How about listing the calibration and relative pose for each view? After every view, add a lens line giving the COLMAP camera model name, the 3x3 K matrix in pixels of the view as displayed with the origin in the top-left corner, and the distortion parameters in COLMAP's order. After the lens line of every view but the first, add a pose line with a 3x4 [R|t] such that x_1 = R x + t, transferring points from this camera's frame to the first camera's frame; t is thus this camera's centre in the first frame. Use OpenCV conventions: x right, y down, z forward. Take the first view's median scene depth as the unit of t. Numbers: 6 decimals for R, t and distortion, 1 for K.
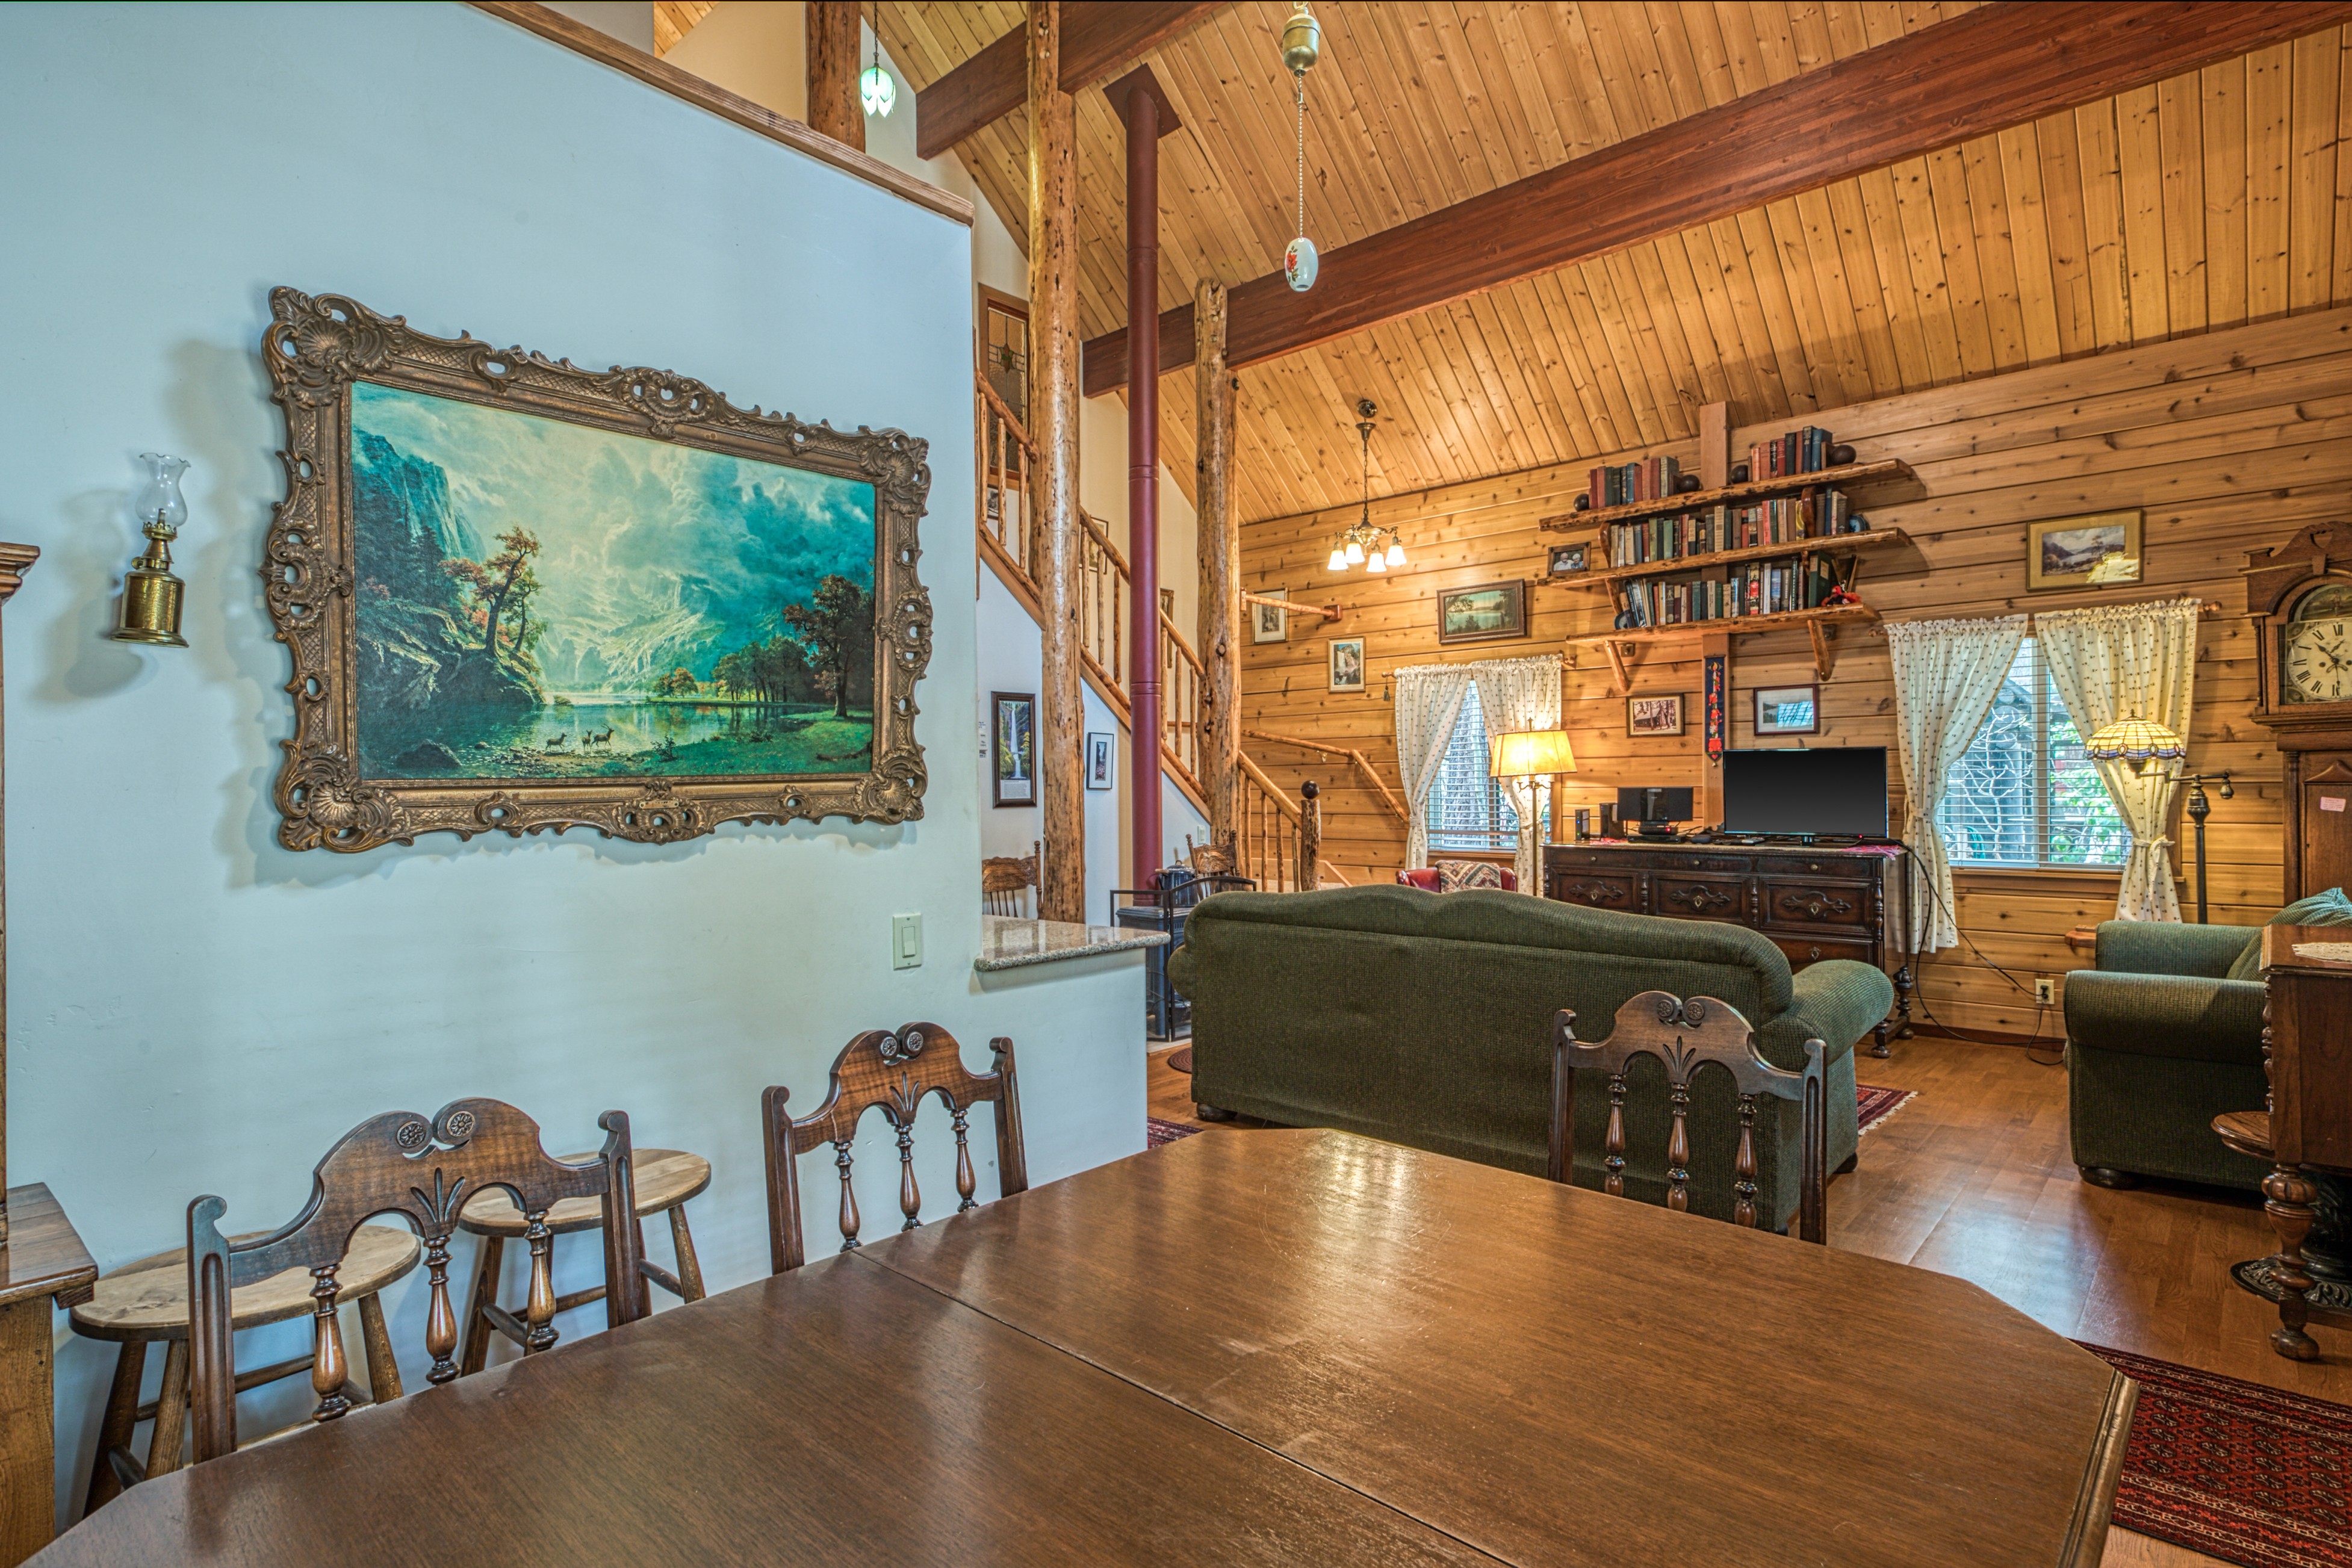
lens RADIAL K [[1197.2, 0, 1170.6], [0, 1197.2, 784.4], [0, 0, 1]] dist [-0.003089, -0.002798]
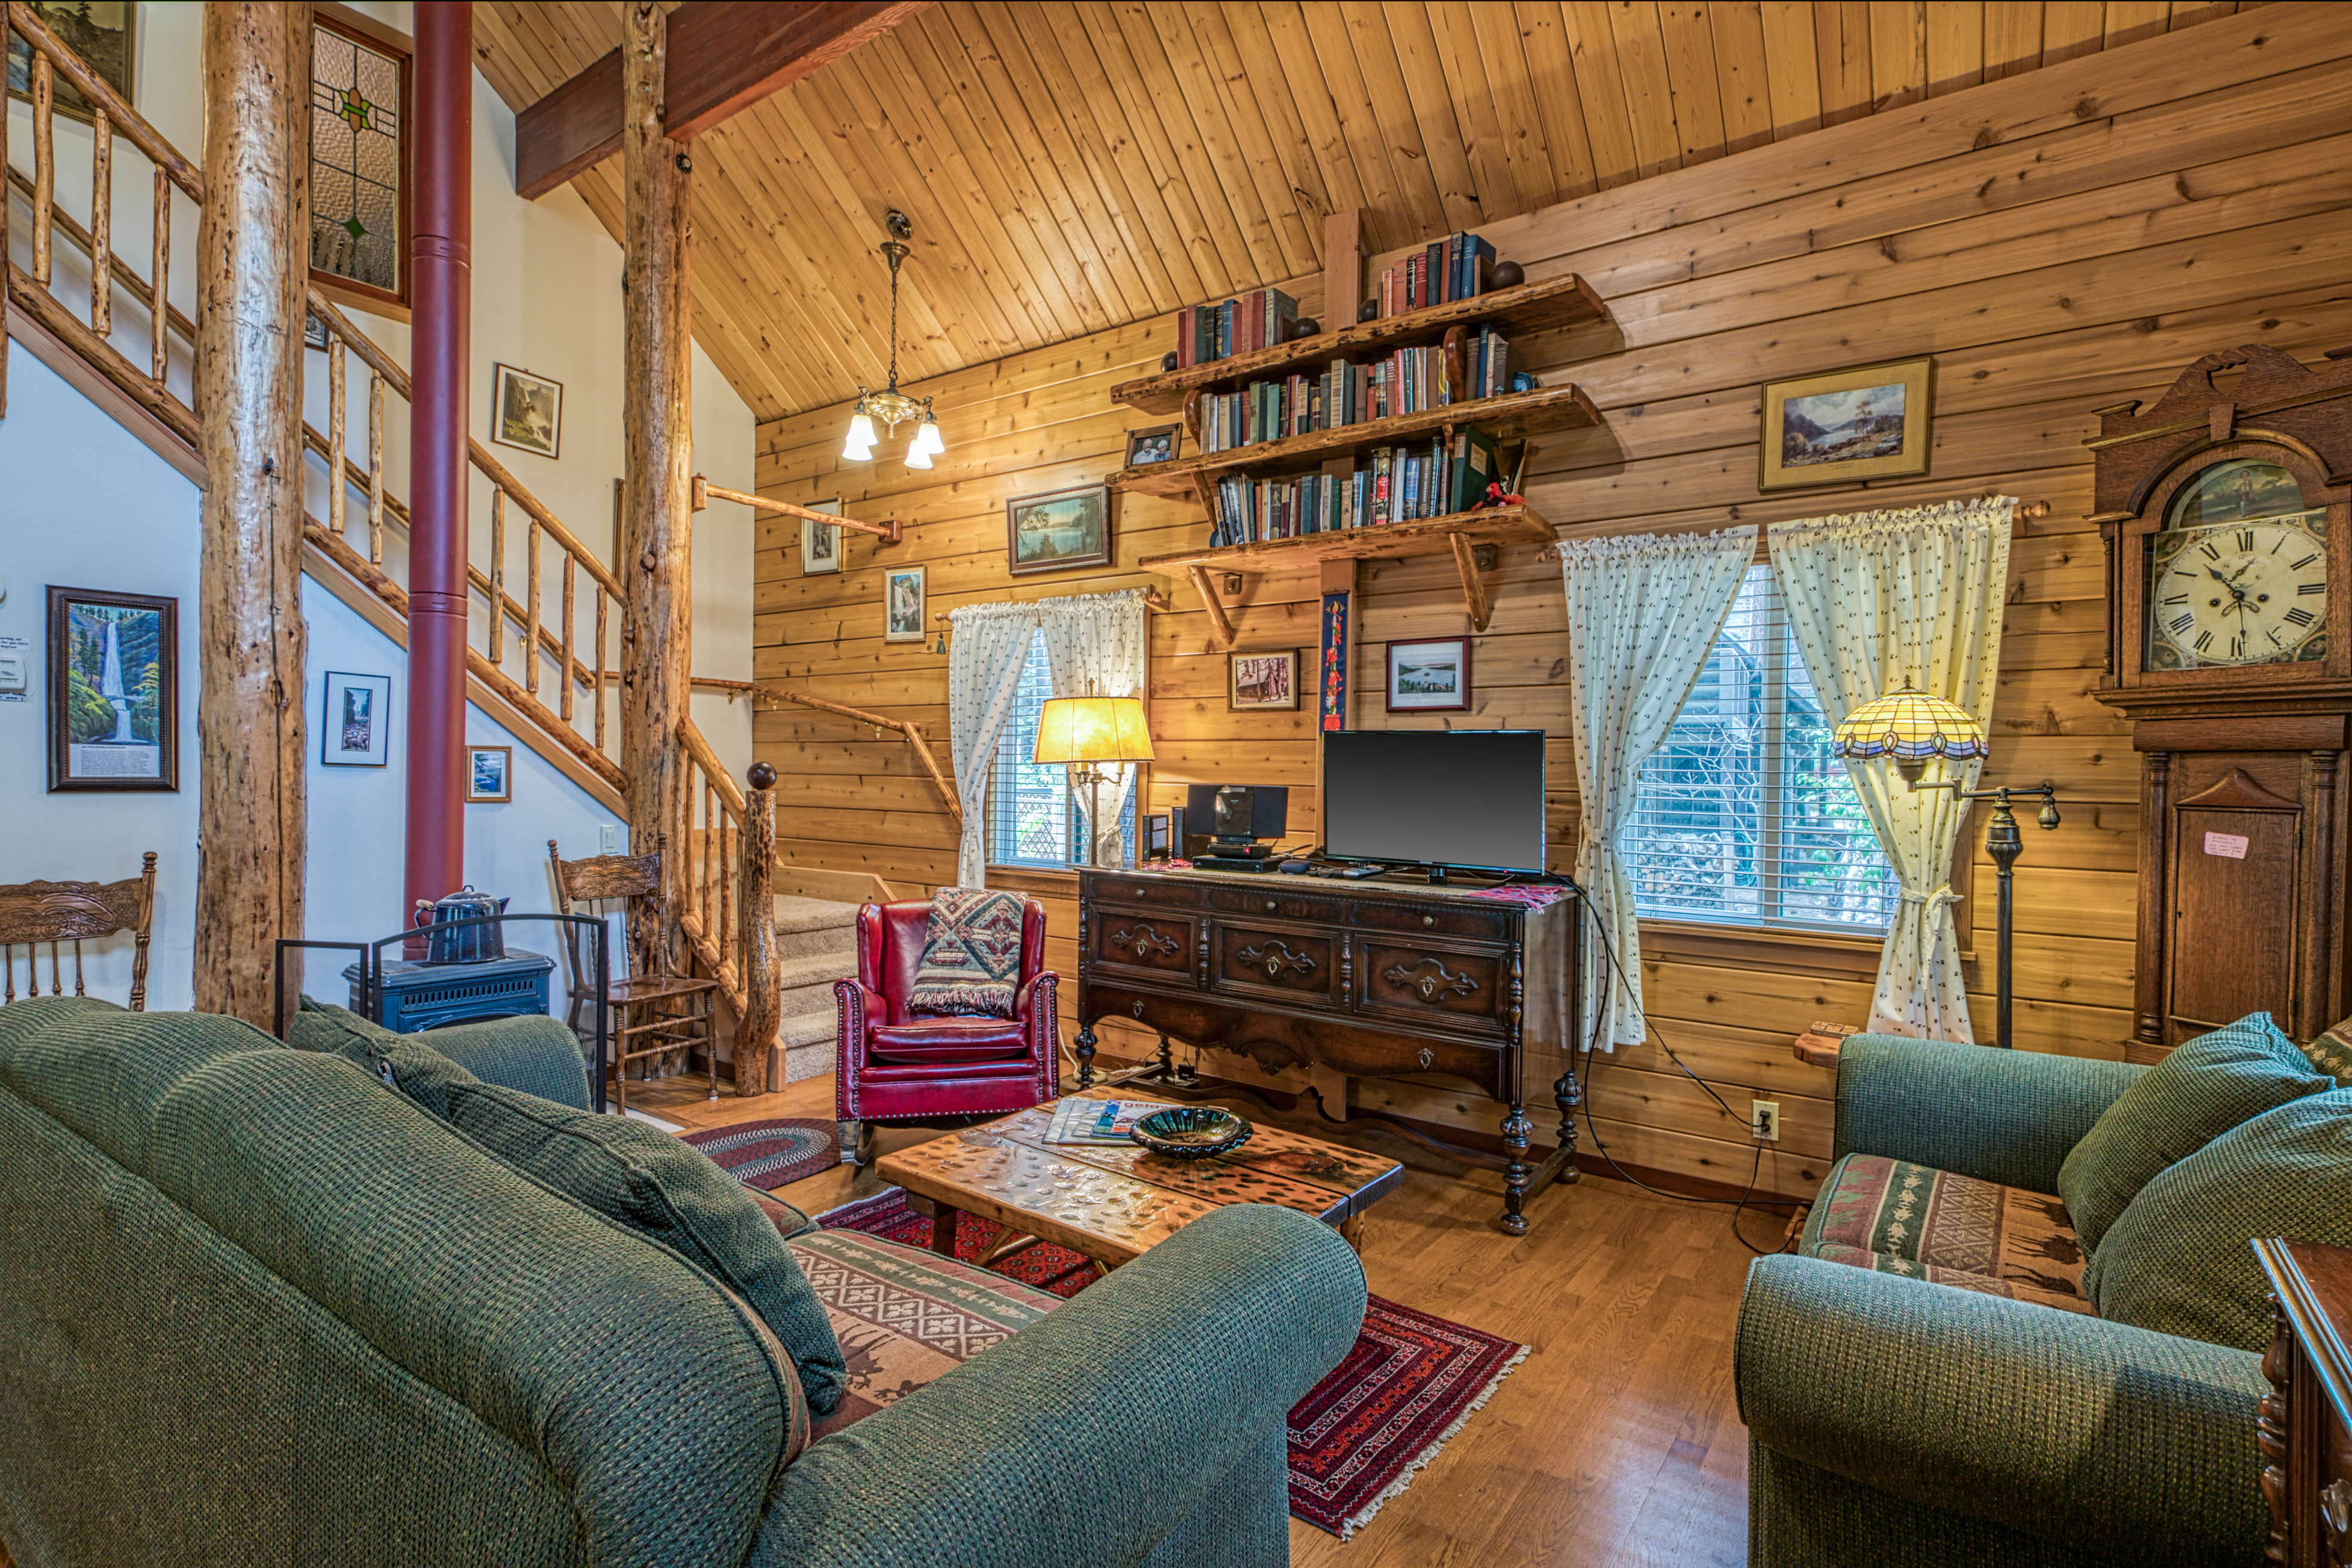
lens RADIAL K [[1161.0, 0, 1179.9], [0, 1161.0, 785.4], [0, 0, 1]] dist [-0.000797, -0.001683]
pose [[0.991763, 0.025000, 0.125621, 0.311365], [-0.026498, 0.999596, 0.010268, -0.003459], [-0.125313, -0.013512, 0.992025, 0.391194]]
